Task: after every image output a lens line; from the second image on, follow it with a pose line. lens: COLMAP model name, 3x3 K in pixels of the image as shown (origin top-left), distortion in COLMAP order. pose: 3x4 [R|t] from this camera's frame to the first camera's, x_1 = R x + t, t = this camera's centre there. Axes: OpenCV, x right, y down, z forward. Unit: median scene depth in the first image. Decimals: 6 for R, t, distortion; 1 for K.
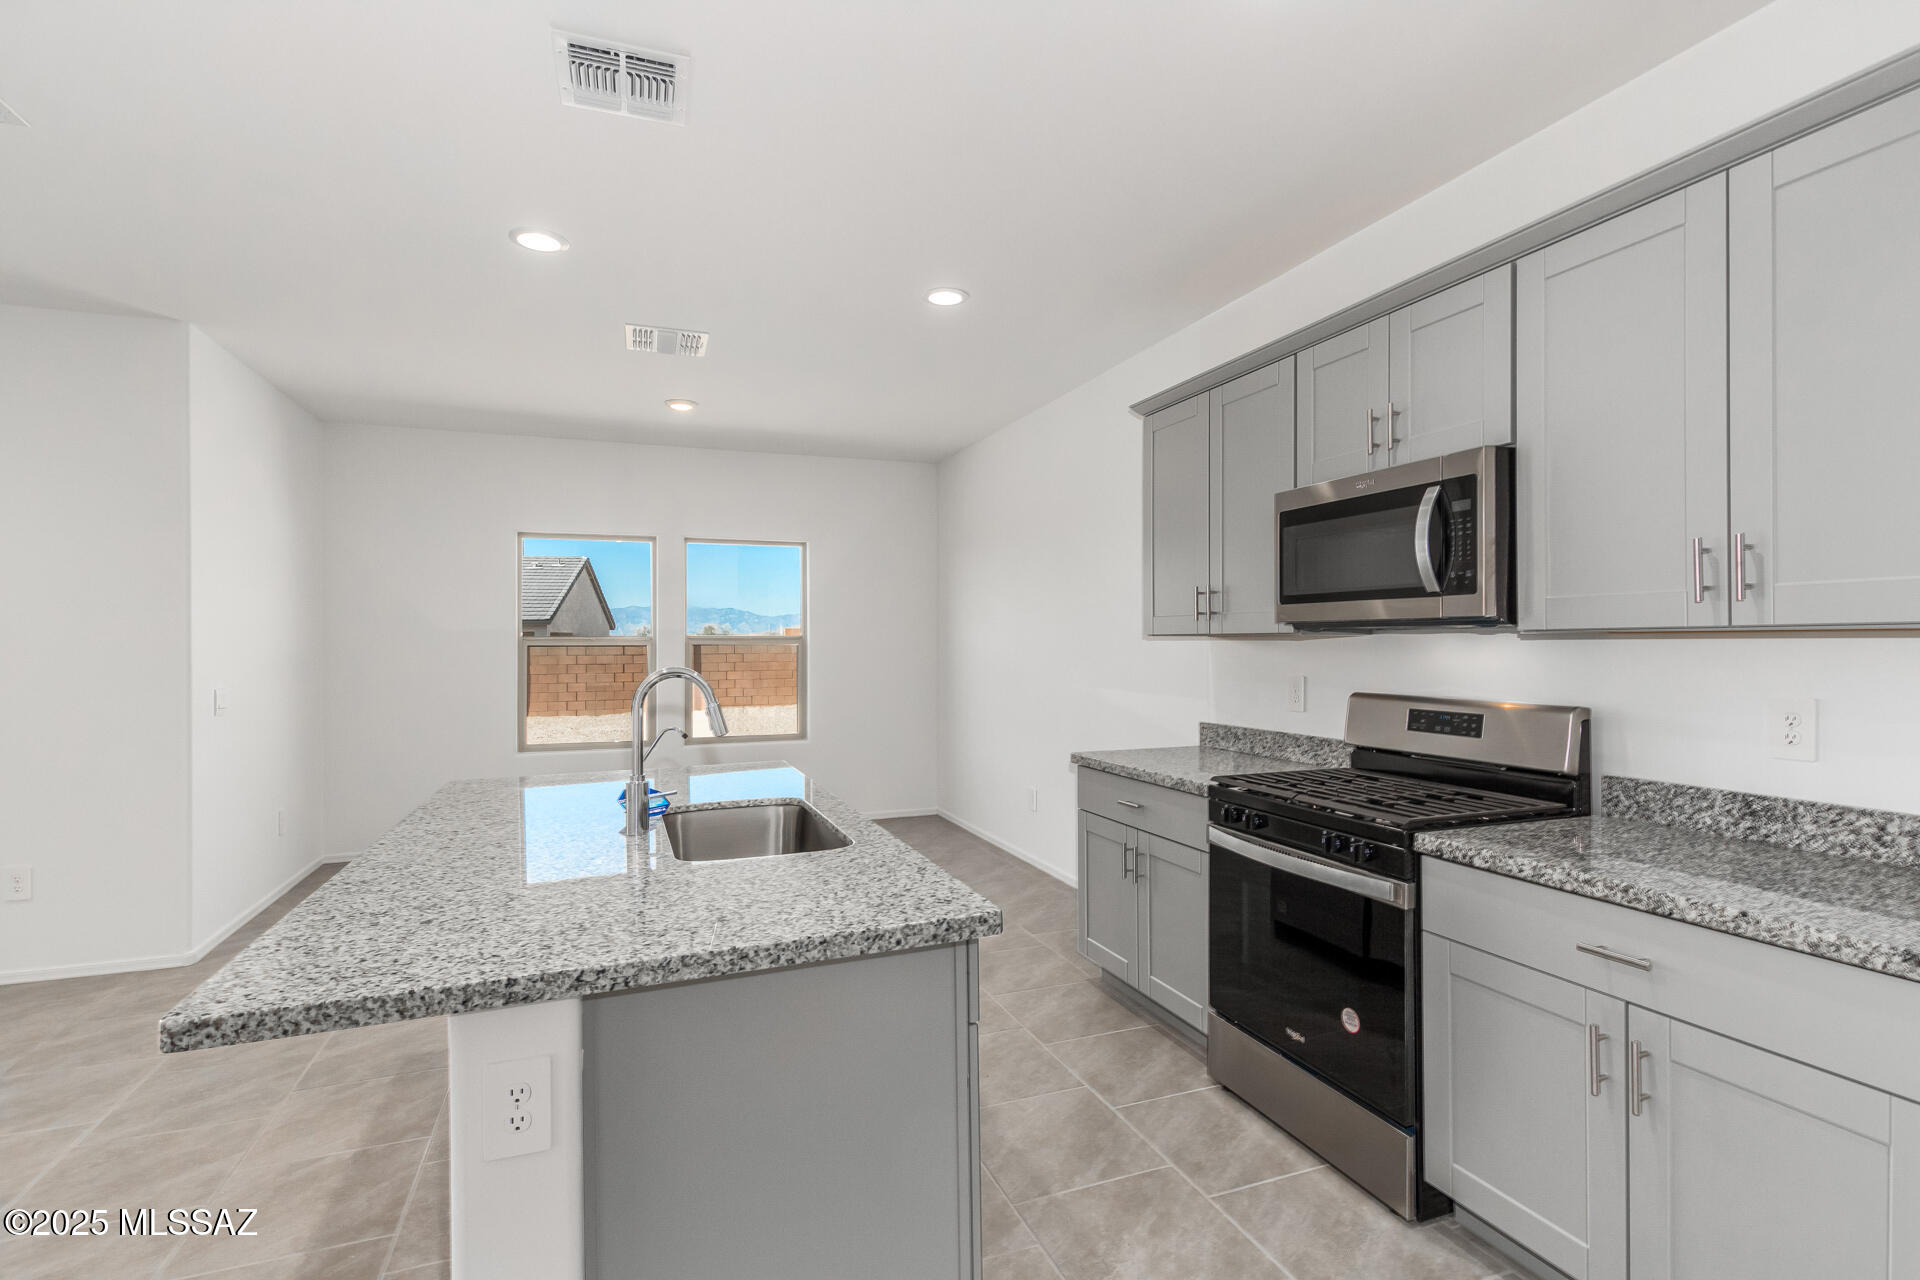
lens RADIAL K [[910.7, 0, 968.5], [0, 910.7, 646.6], [0, 0, 1]] dist [0.017089, -0.007234]
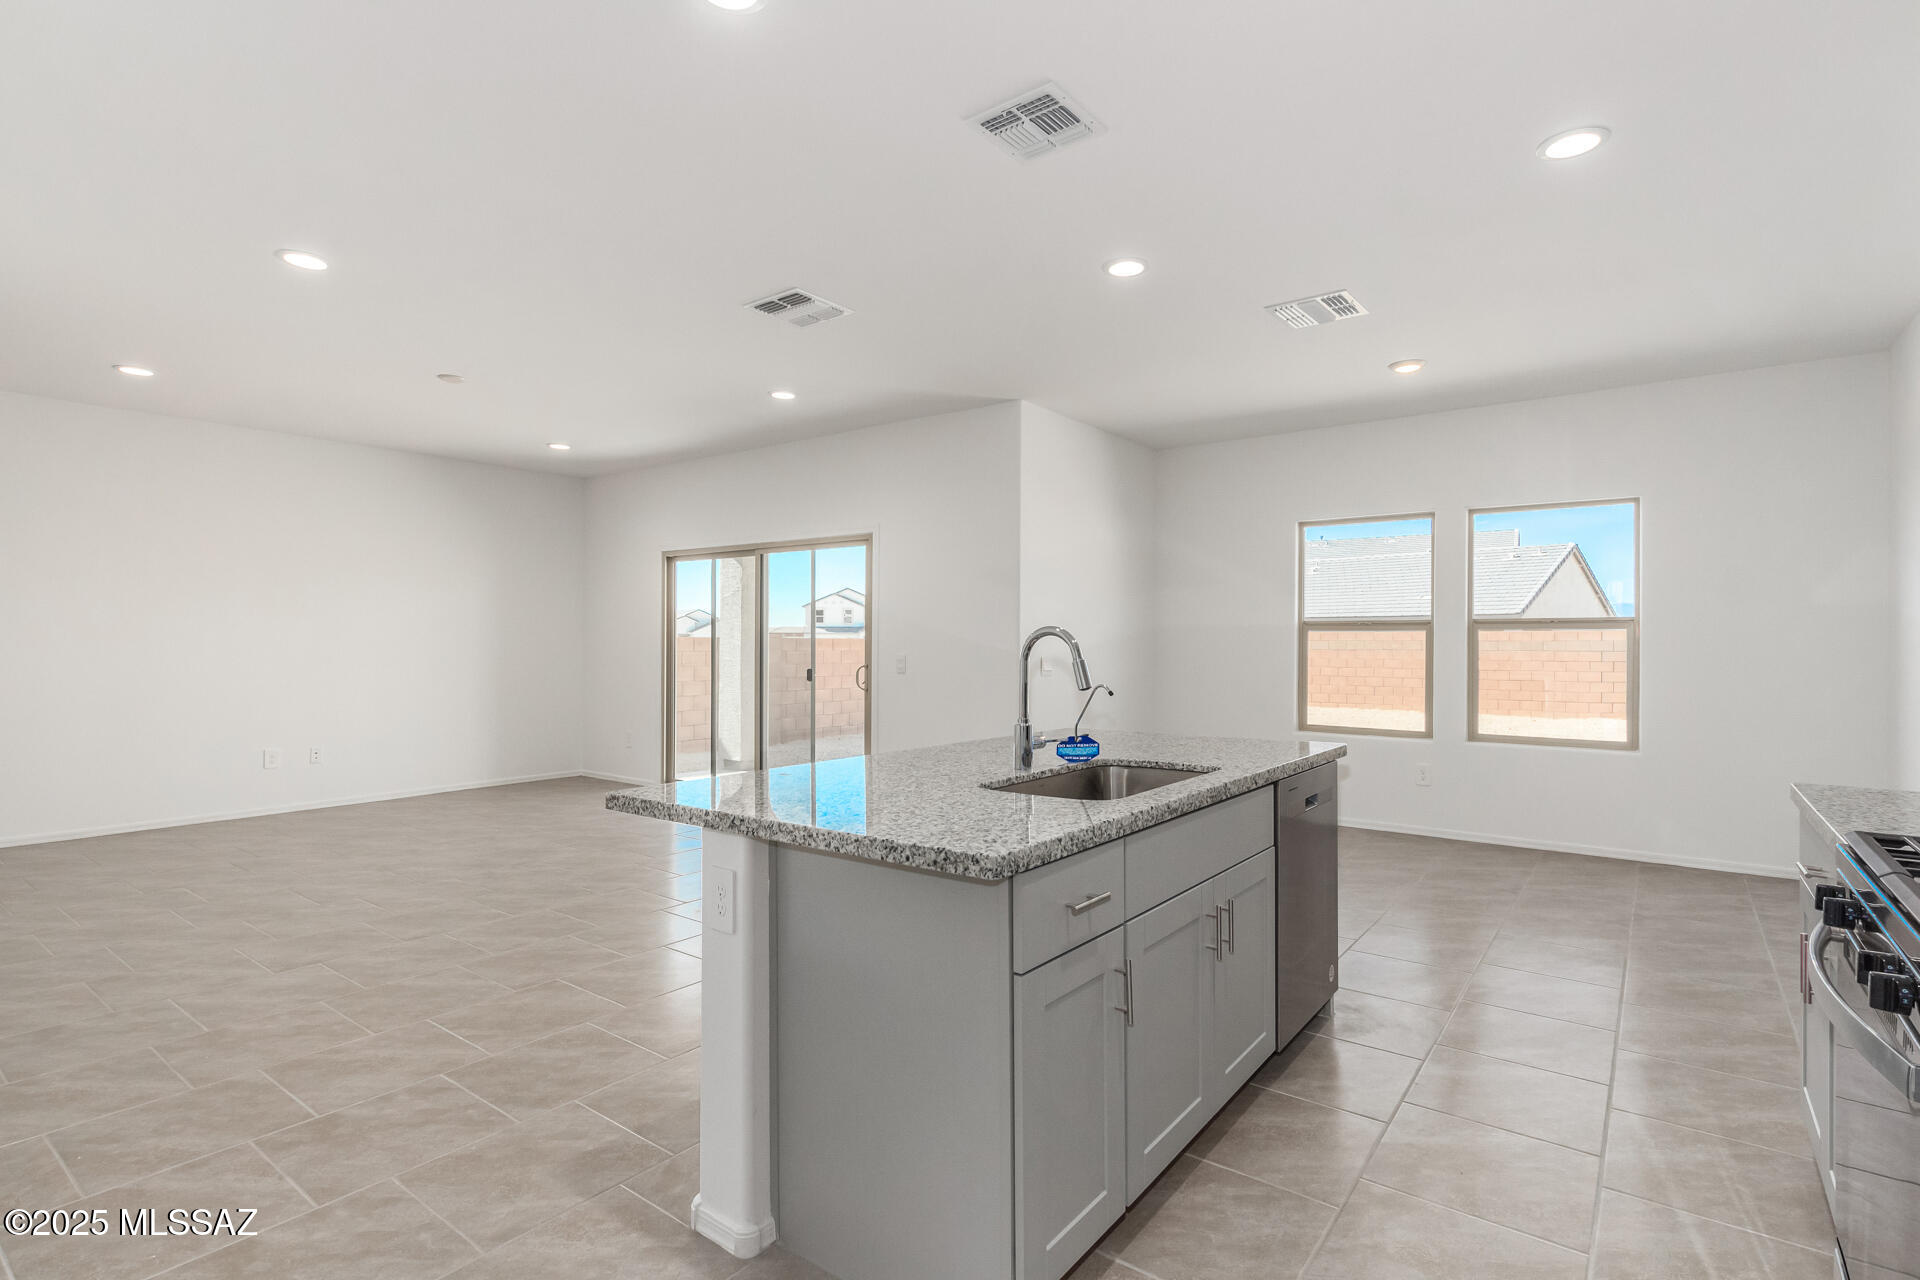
lens RADIAL K [[910.7, 0, 964.2], [0, 910.7, 642.7], [0, 0, 1]] dist [0.017089, -0.007234]
pose [[0.523800, 0.006673, -0.851815, 0.530325], [-0.008378, 0.999961, 0.002682, 0.036957], [0.851800, 0.005732, 0.523836, 0.289044]]
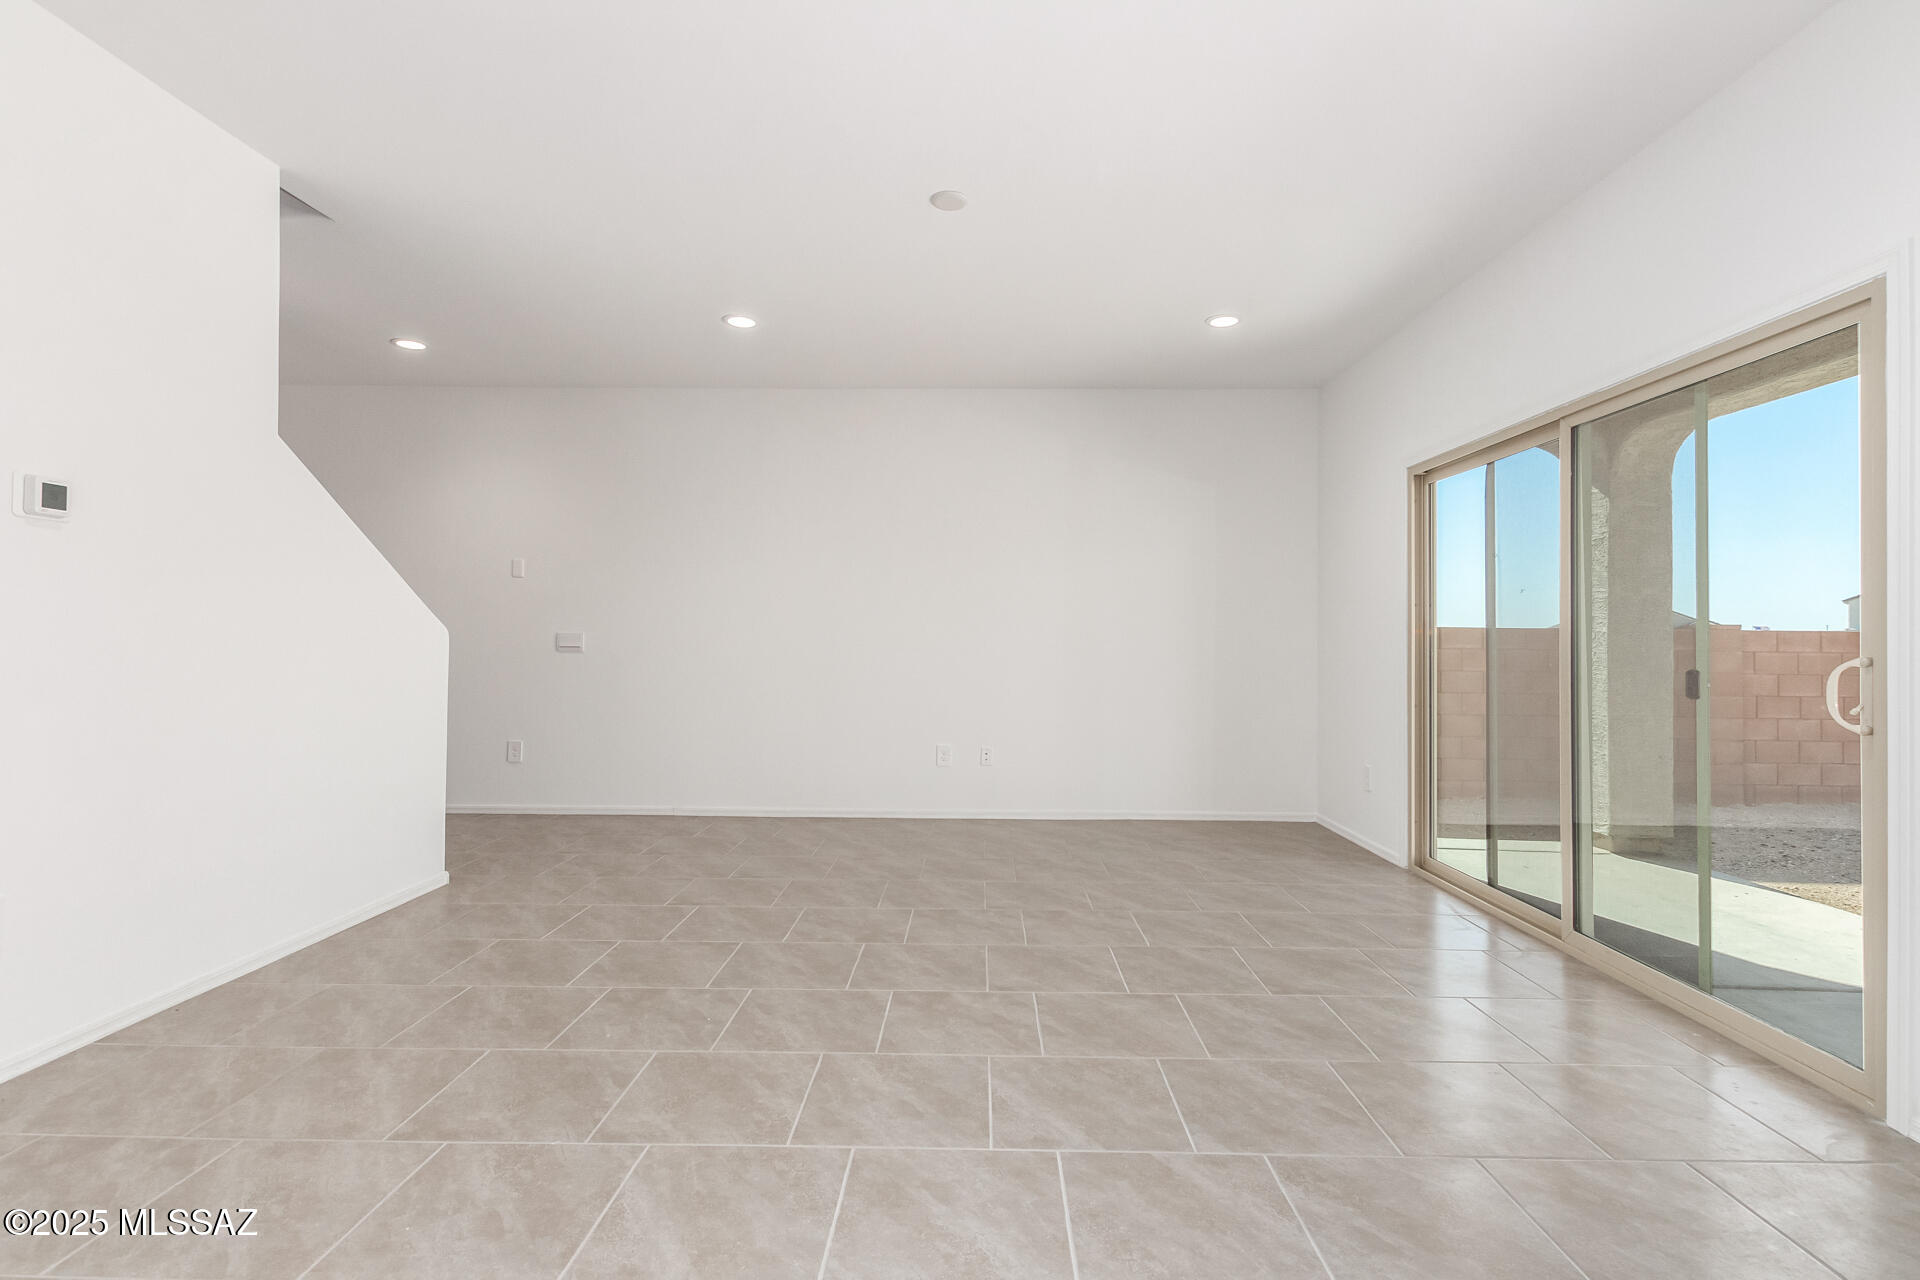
lens RADIAL K [[910.7, 0, 969.9], [0, 910.7, 630.8], [0, 0, 1]] dist [0.017089, -0.007234]
pose [[-0.380581, -0.013492, -0.924649, -0.674868], [-0.008996, 0.999900, -0.010887, 0.102212], [0.924704, 0.004175, -0.380665, 0.946550]]
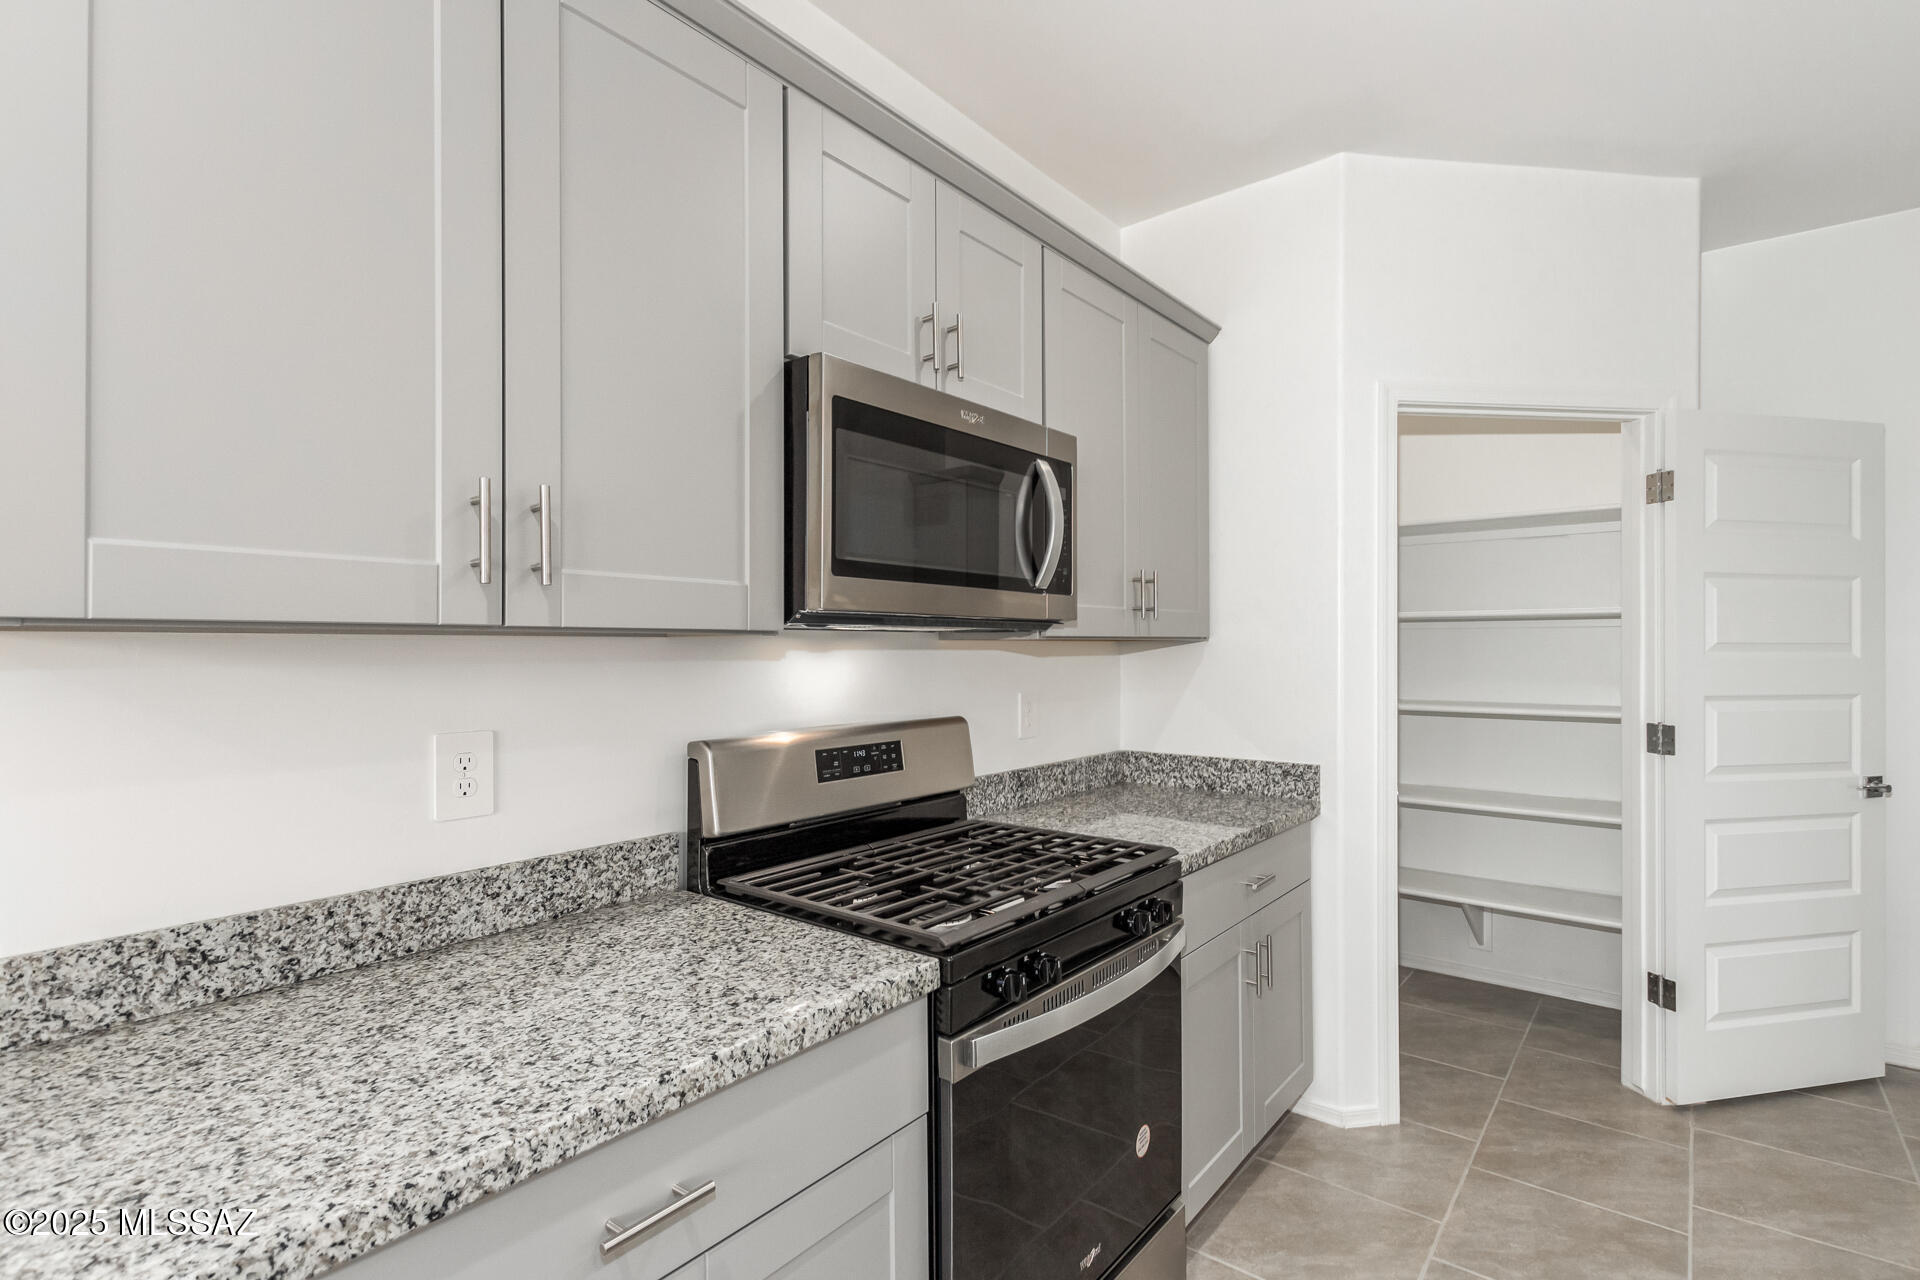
lens RADIAL K [[910.7, 0, 963.9], [0, 910.7, 645.4], [0, 0, 1]] dist [0.017089, -0.007234]
pose [[-0.499513, 0.005698, 0.866288, -0.163020], [0.007295, 0.999971, -0.002371, -0.006434], [-0.866276, 0.005136, -0.499540, 1.416308]]
